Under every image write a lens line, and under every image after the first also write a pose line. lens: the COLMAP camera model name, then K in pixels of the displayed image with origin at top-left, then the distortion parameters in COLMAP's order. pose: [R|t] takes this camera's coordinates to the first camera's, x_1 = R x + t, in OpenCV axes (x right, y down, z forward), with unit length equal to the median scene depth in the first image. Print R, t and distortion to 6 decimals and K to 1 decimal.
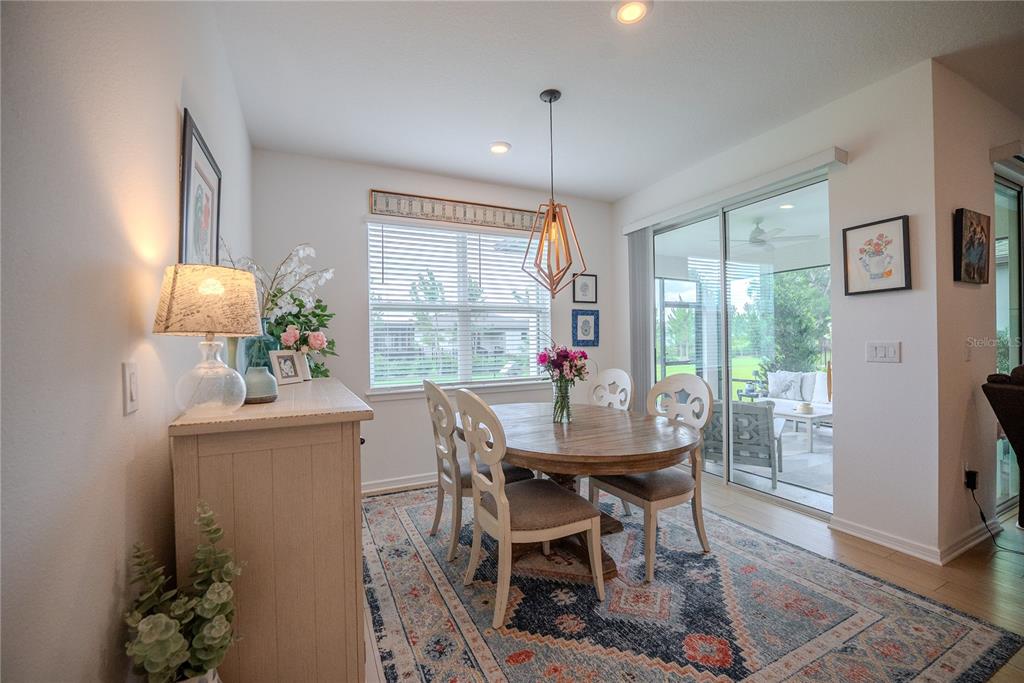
lens RADIAL K [[422.3, 0, 512.0], [0, 422.3, 341.5], [0, 0, 1]] dist [-0.024818, 0.000106]
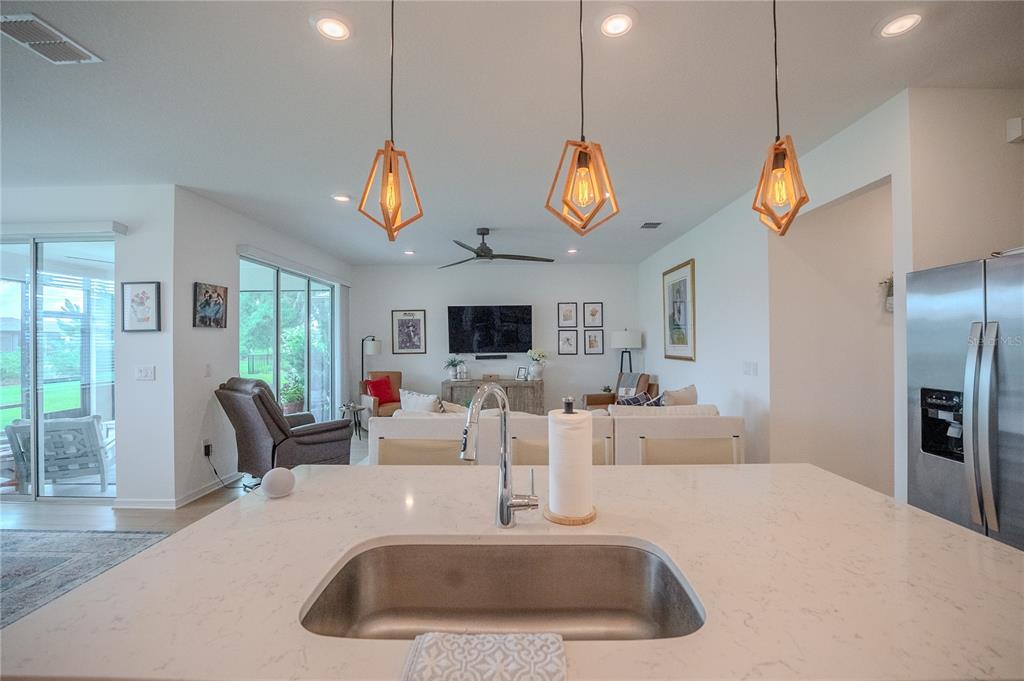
lens RADIAL K [[422.3, 0, 512.0], [0, 422.3, 340.5], [0, 0, 1]] dist [-0.024818, 0.000106]
pose [[0.438549, 0.014695, 0.898587, 0.168251], [0.000322, 0.999864, -0.016509, -0.065679], [-0.898707, 0.007529, 0.438485, -0.796691]]
